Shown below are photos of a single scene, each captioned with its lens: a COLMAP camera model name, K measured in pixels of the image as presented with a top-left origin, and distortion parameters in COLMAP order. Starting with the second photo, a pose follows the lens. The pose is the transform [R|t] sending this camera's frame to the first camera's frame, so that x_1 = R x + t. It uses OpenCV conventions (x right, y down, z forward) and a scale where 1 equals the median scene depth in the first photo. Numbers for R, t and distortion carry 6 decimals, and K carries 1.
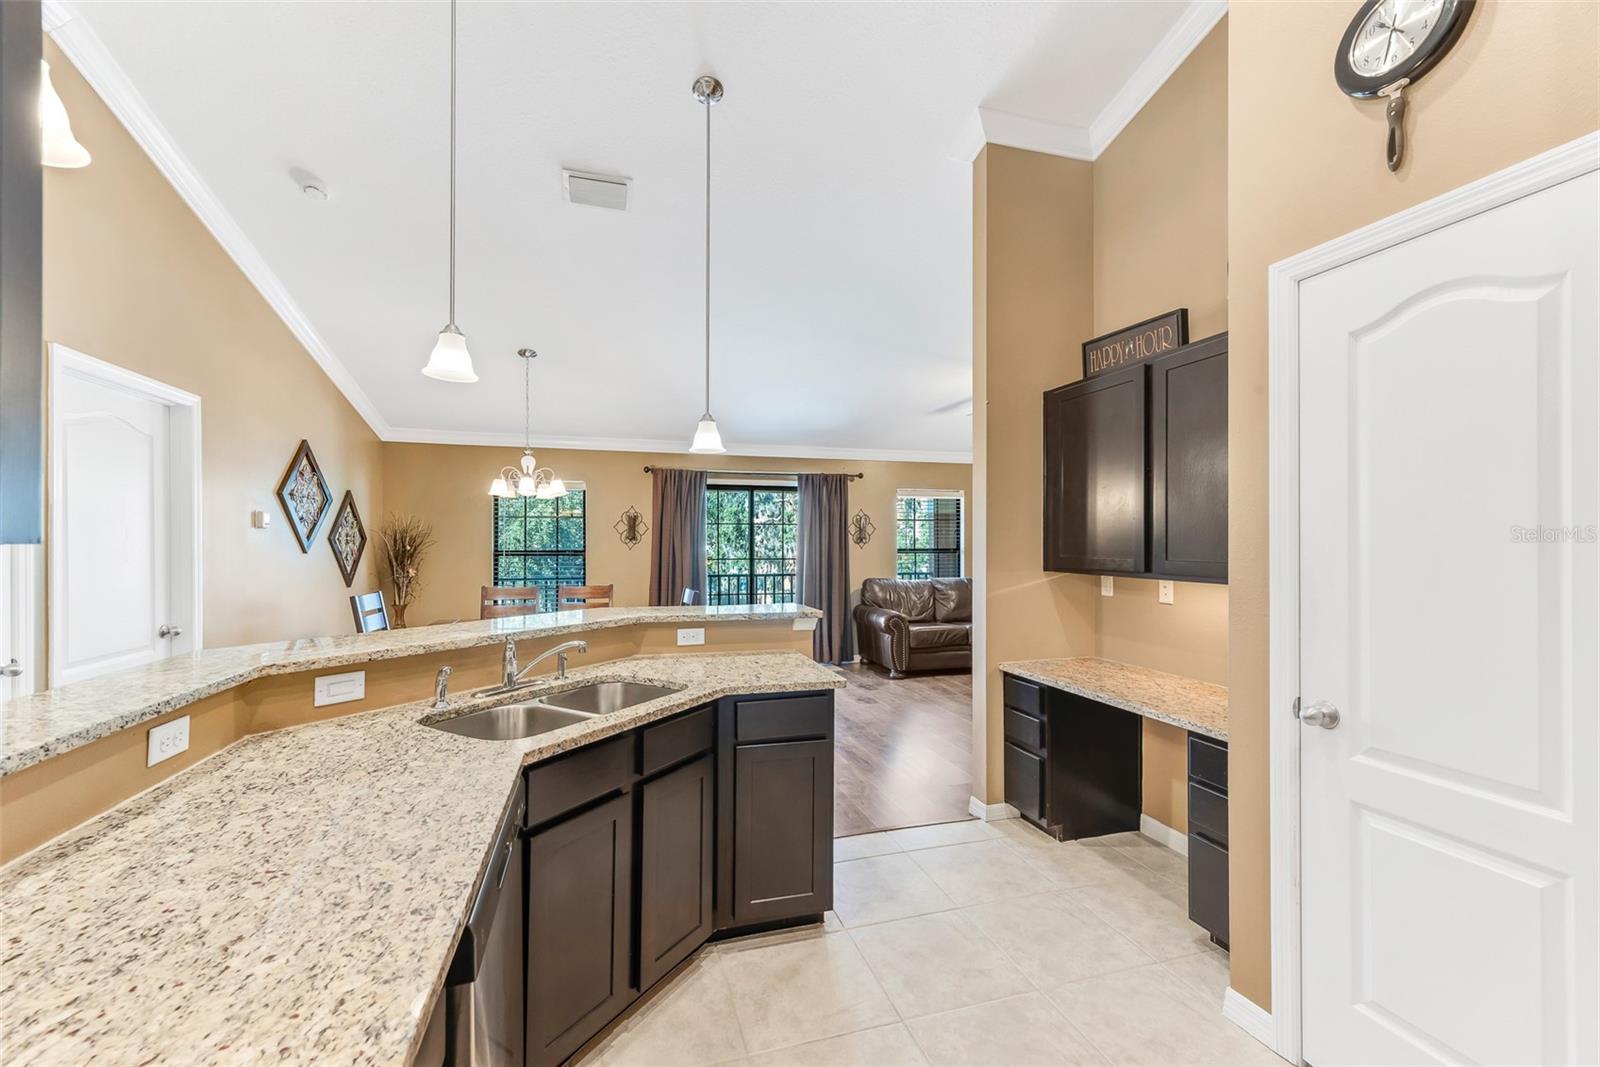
lens RADIAL K [[670.5, 0, 791.7], [0, 670.5, 538.9], [0, 0, 1]] dist [0.011870, -0.000210]
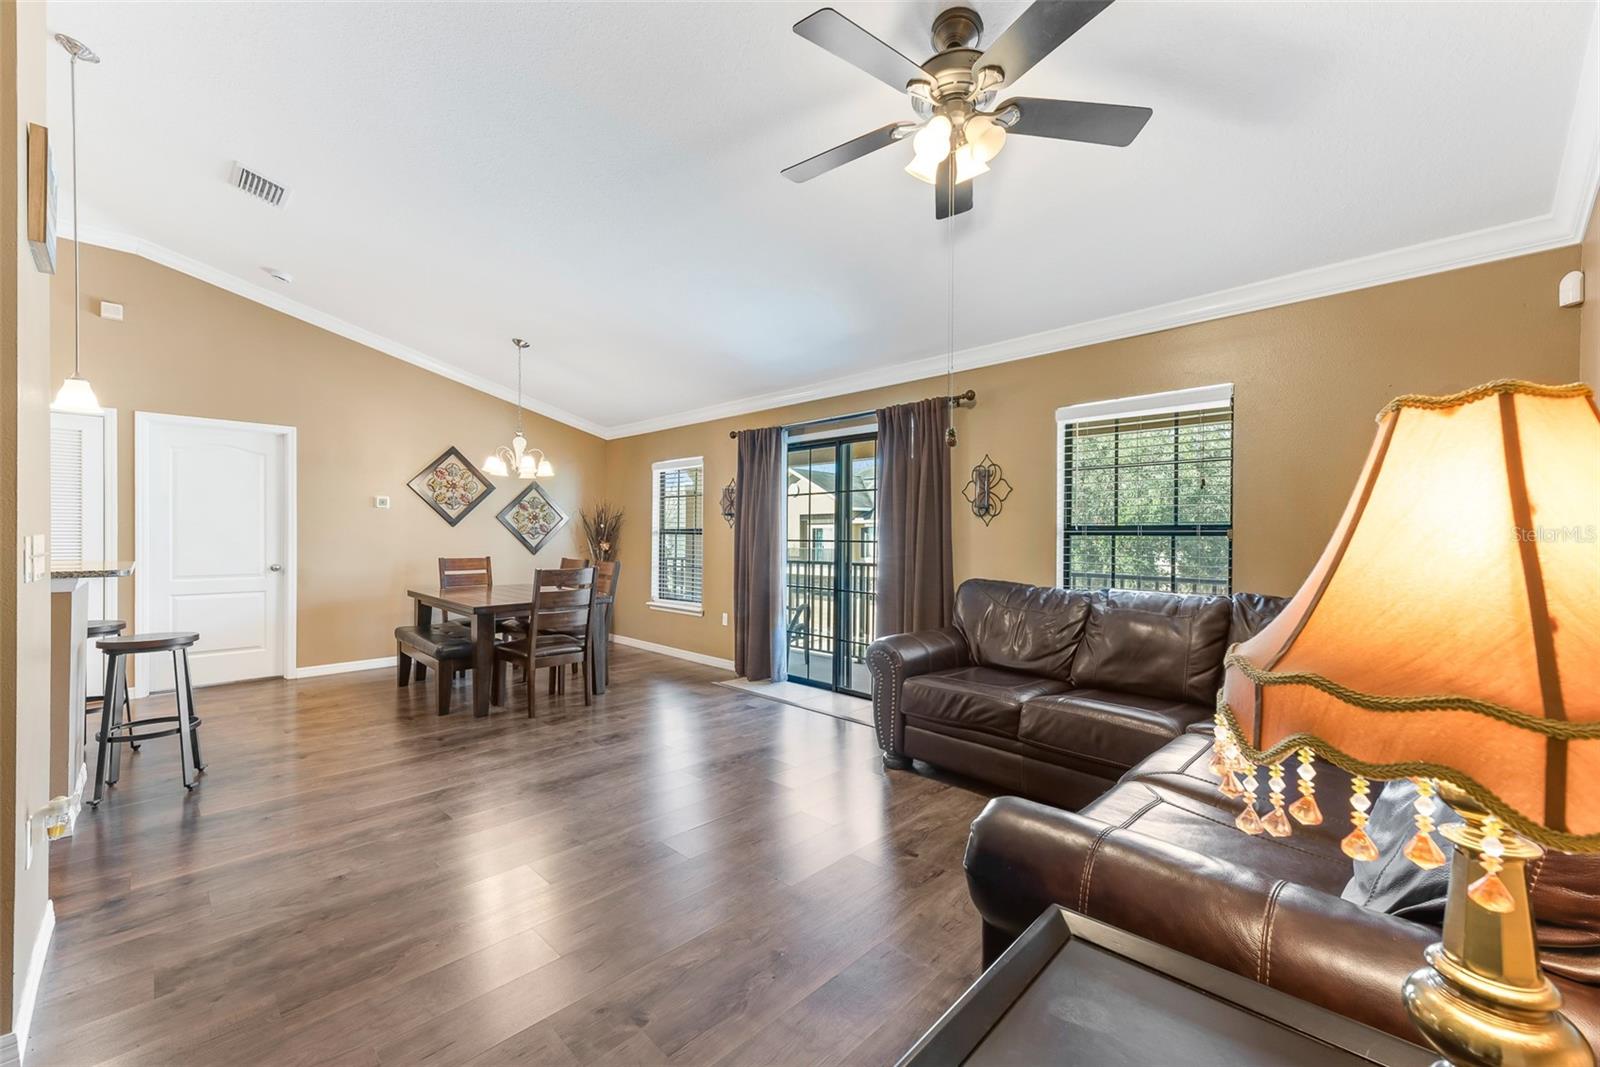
lens RADIAL K [[670.5, 0, 804.4], [0, 670.5, 539.3], [0, 0, 1]] dist [0.011870, -0.000210]
pose [[0.475676, 0.005359, -0.879604, 0.783246], [-0.001246, 0.999985, 0.005419, 0.034736], [0.879620, -0.001482, 0.475676, 0.891503]]
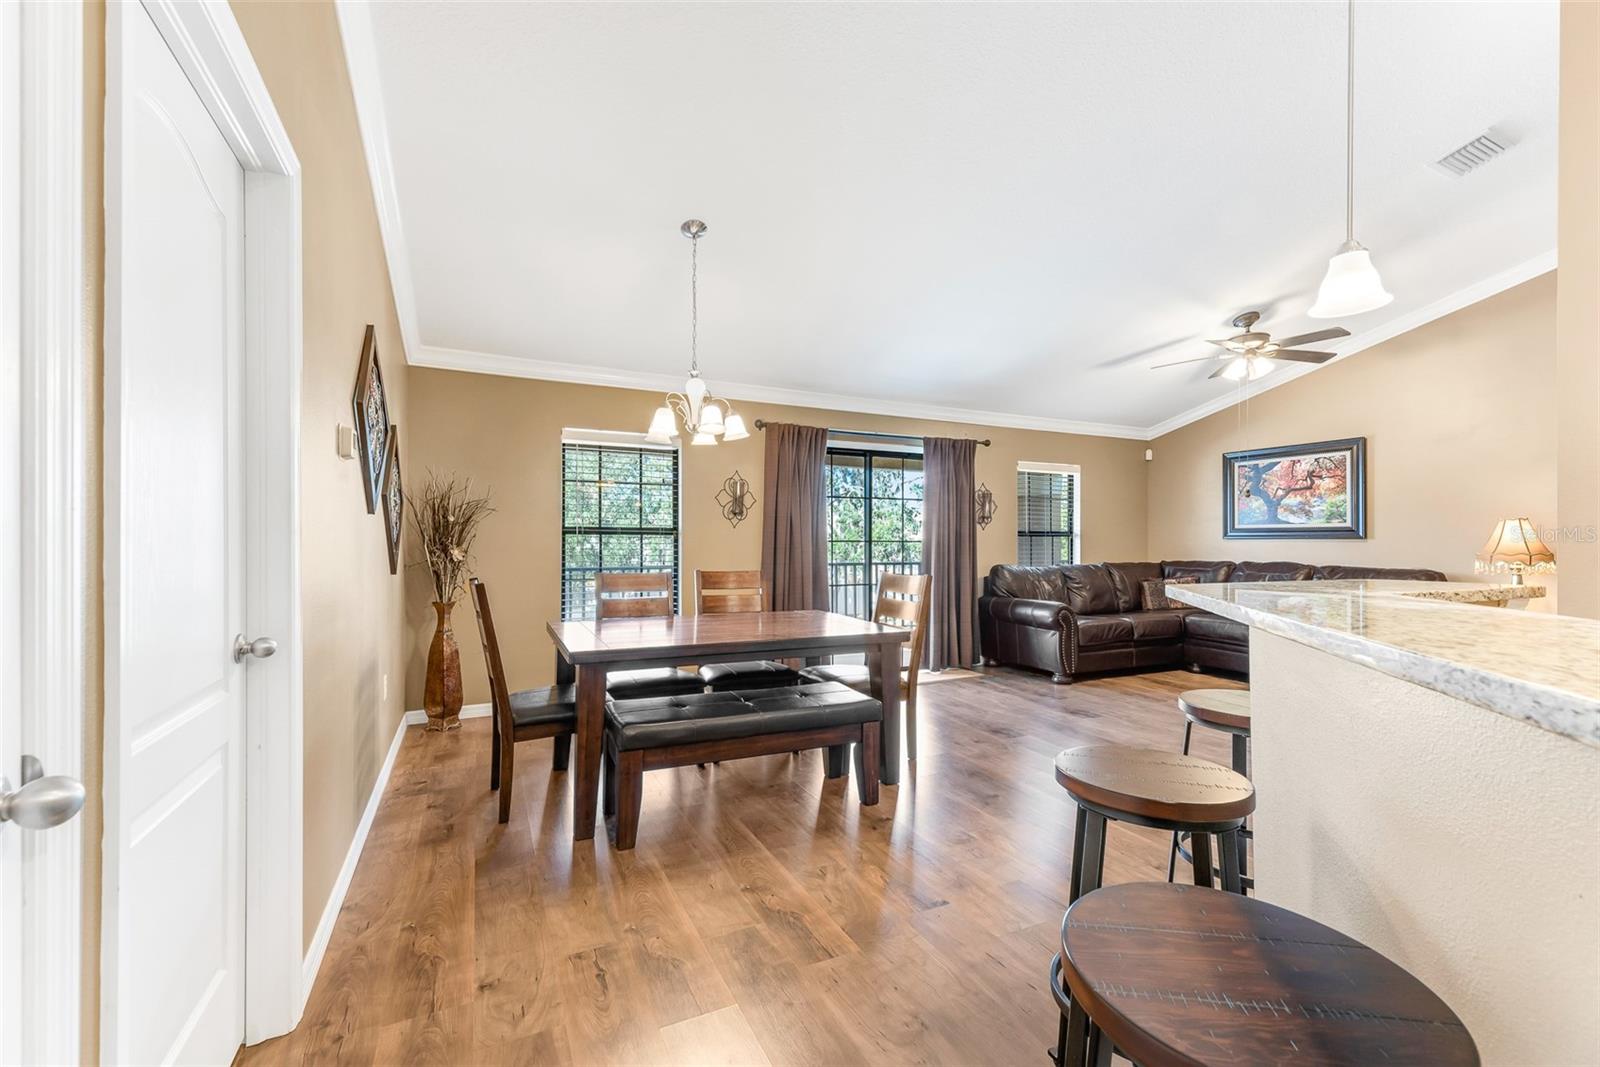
lens RADIAL K [[670.5, 0, 794.5], [0, 670.5, 544.0], [0, 0, 1]] dist [0.011870, -0.000210]
pose [[0.985250, 0.000077, 0.171119, -0.409416], [-0.001203, 0.999978, 0.006477, 0.039869], [-0.171114, -0.006587, 0.985229, 0.308642]]
